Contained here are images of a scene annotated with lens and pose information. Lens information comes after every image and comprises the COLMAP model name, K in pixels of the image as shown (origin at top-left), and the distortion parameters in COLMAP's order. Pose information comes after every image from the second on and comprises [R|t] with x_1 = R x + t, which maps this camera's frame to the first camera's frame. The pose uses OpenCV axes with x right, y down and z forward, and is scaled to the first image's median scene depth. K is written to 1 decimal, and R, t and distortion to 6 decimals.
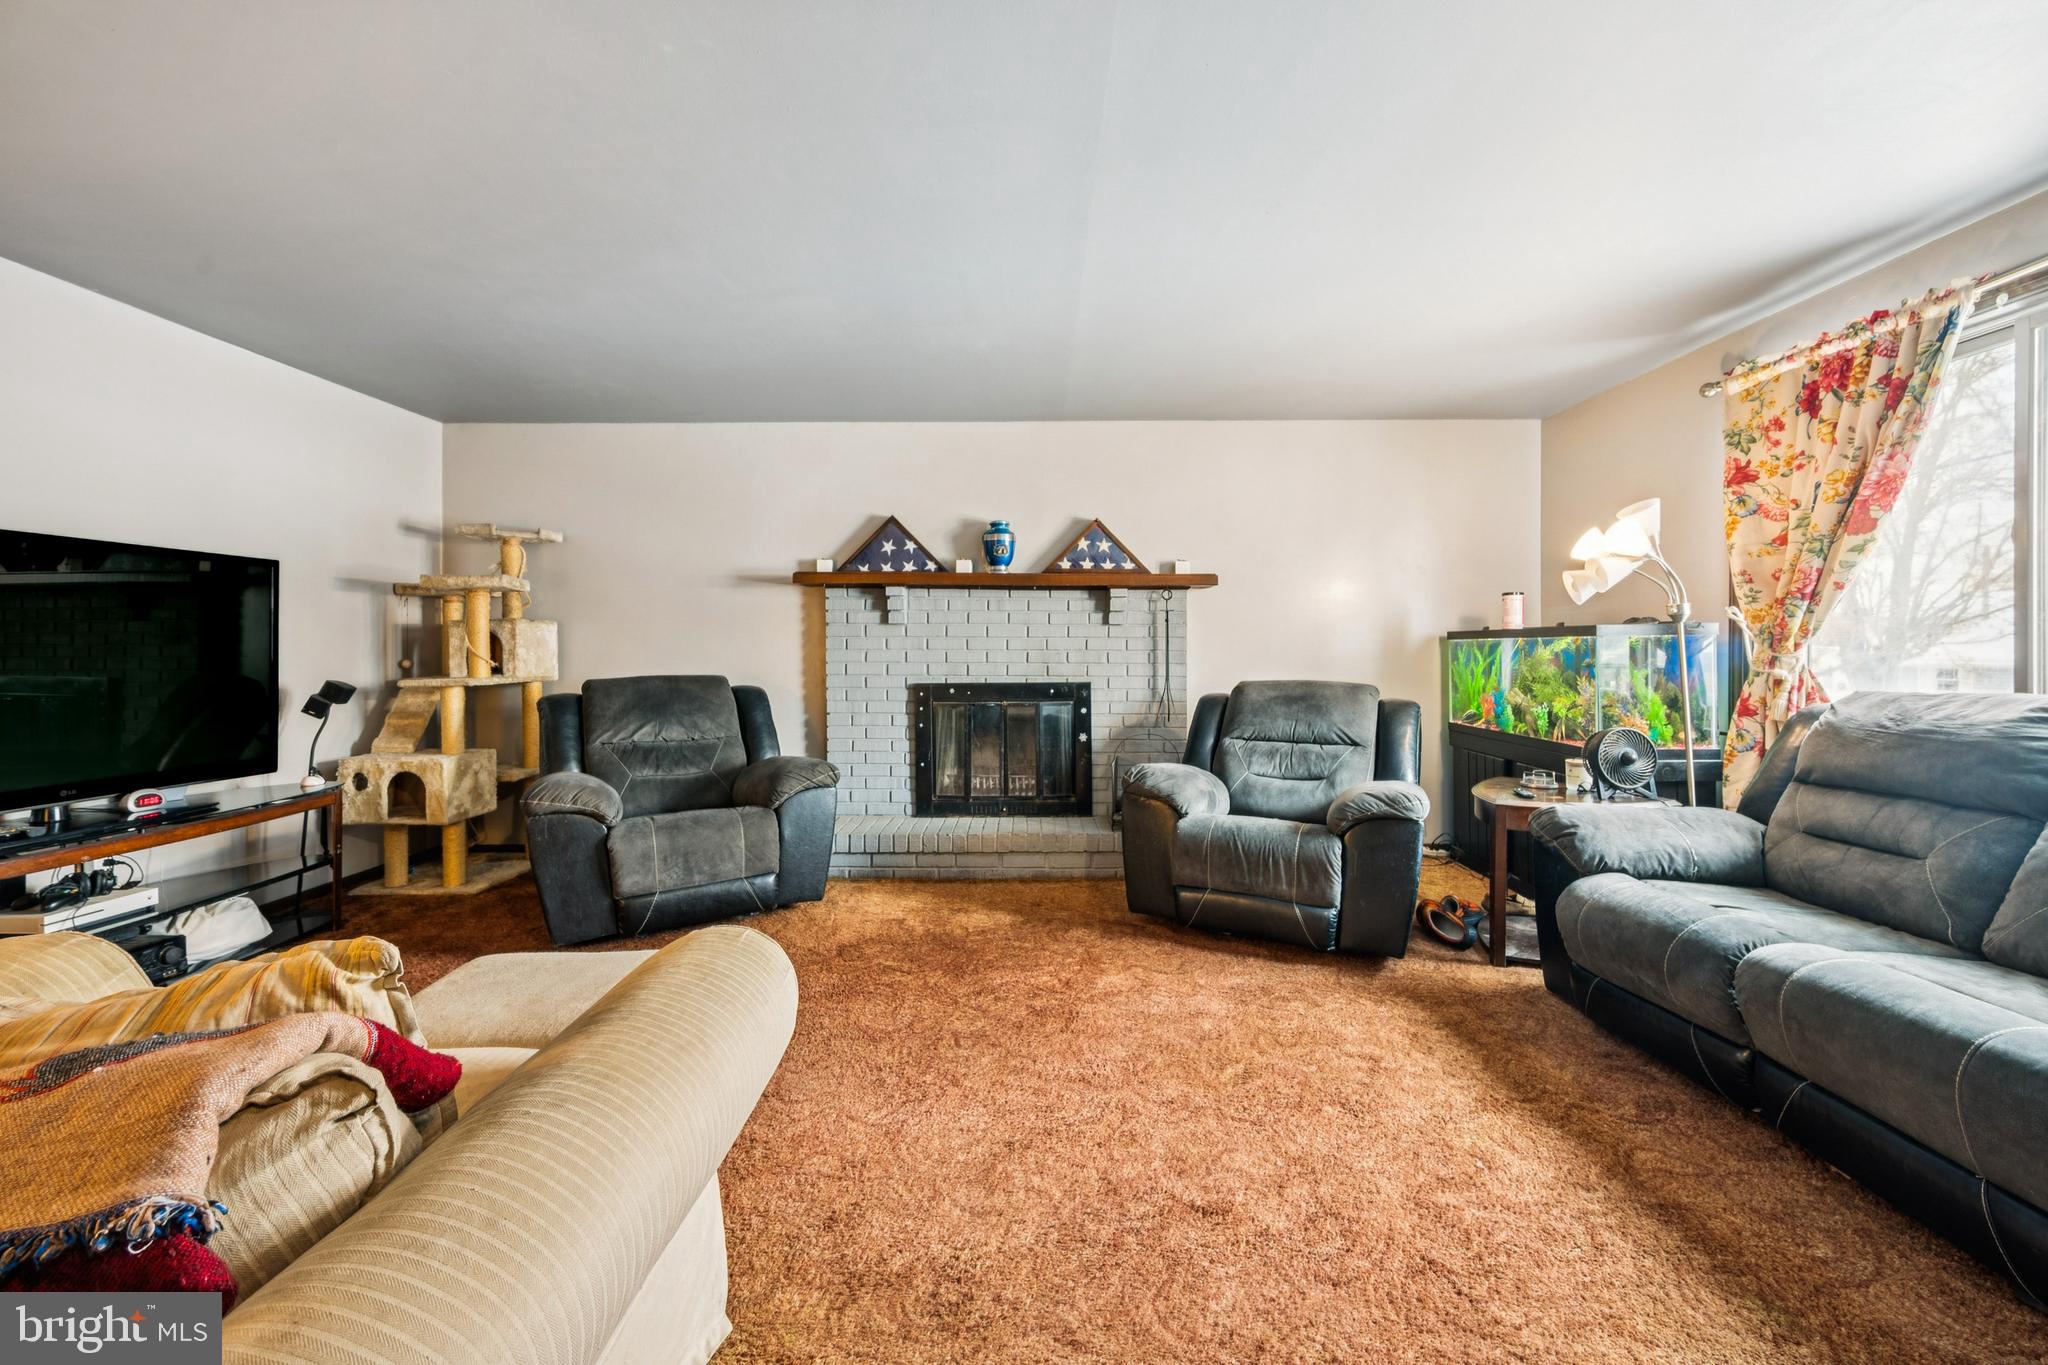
lens RADIAL K [[825.7, 0, 1036.0], [0, 825.7, 658.2], [0, 0, 1]] dist [0.002370, 0.000097]
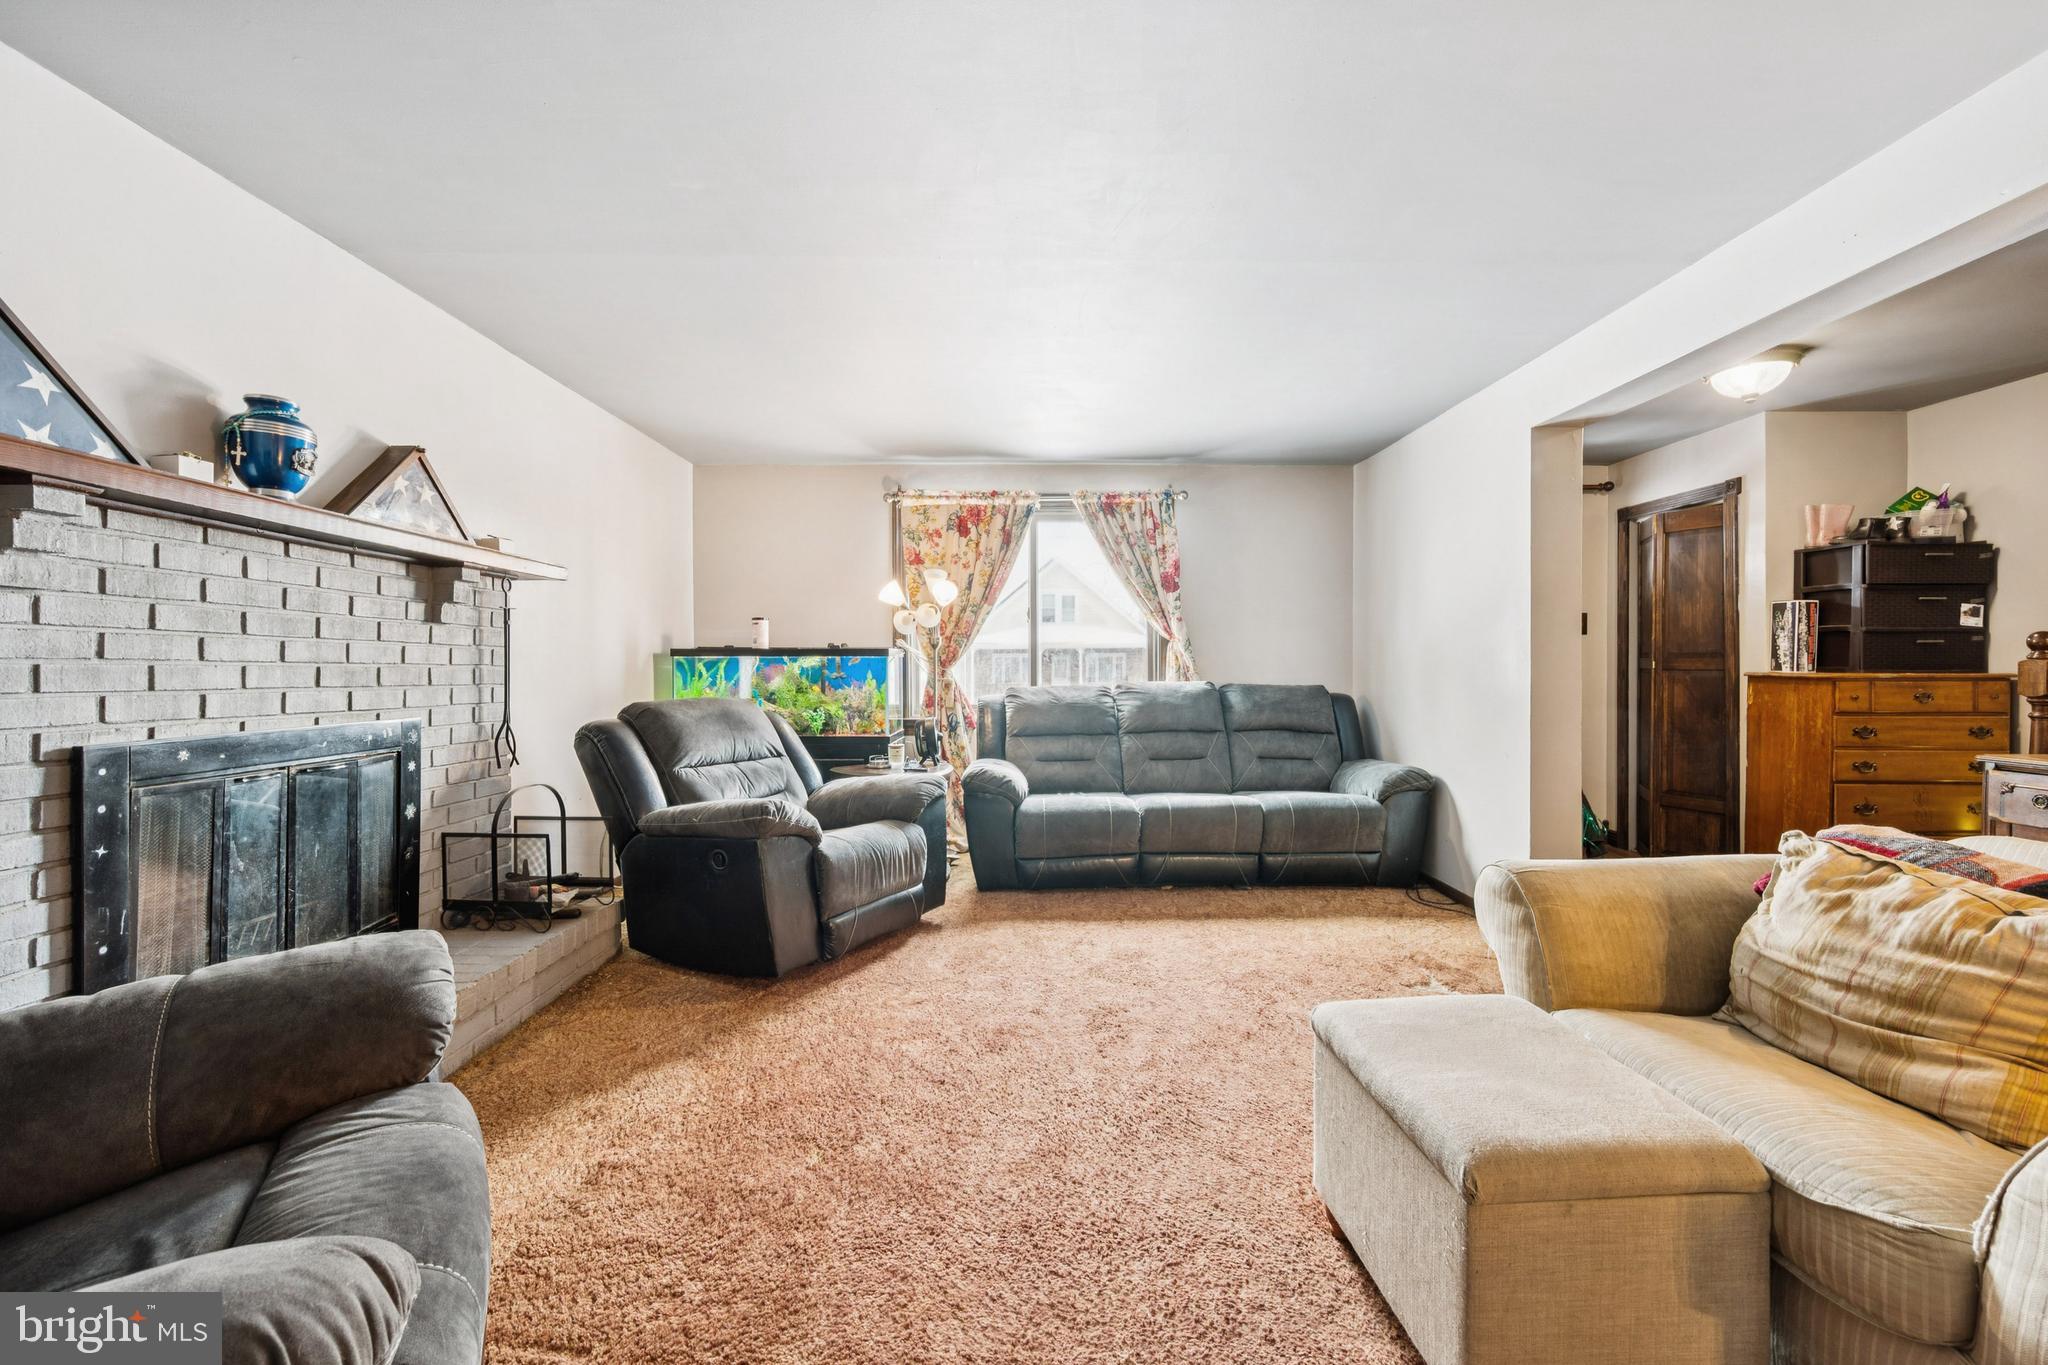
lens RADIAL K [[818.5, 0, 1033.1], [0, 818.5, 674.7], [0, 0, 1]] dist [0.001271, -0.000408]
pose [[-0.008757, -0.006305, 0.999942, -0.601864], [0.009792, 0.999932, 0.006391, -0.001544], [-0.999914, 0.009848, -0.008695, 0.627187]]
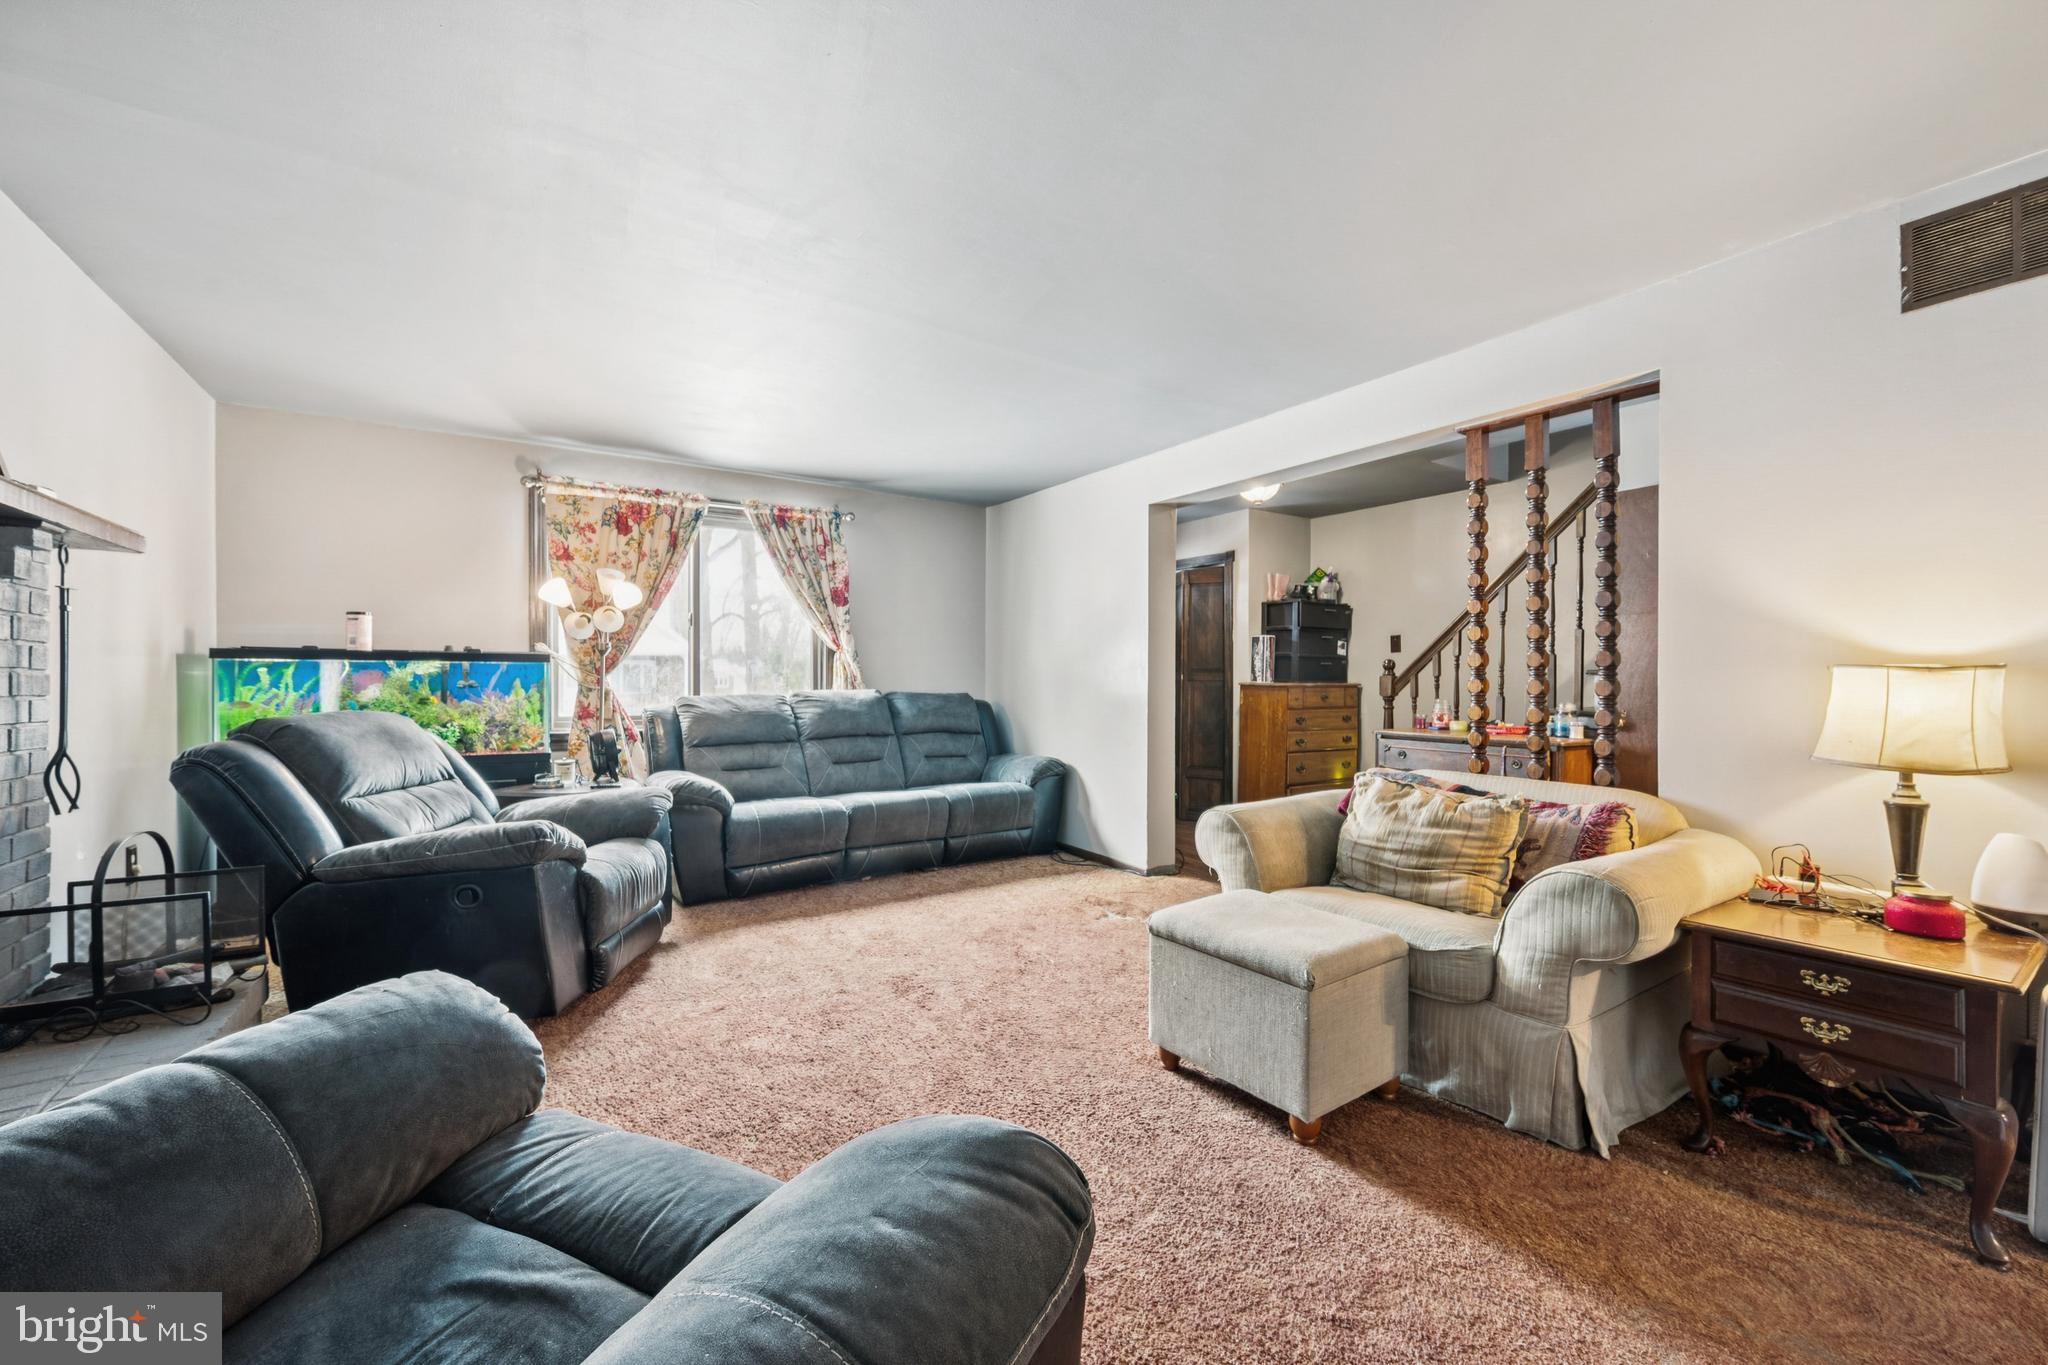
lens RADIAL K [[811.2, 0, 1035.5], [0, 811.2, 683.7], [0, 0, 1]] dist [-0.001177, -0.000126]
pose [[-0.552102, -0.006116, 0.833754, -0.631670], [0.003795, 0.999944, 0.009848, -0.003202], [-0.833768, 0.008601, -0.552048, 0.875329]]
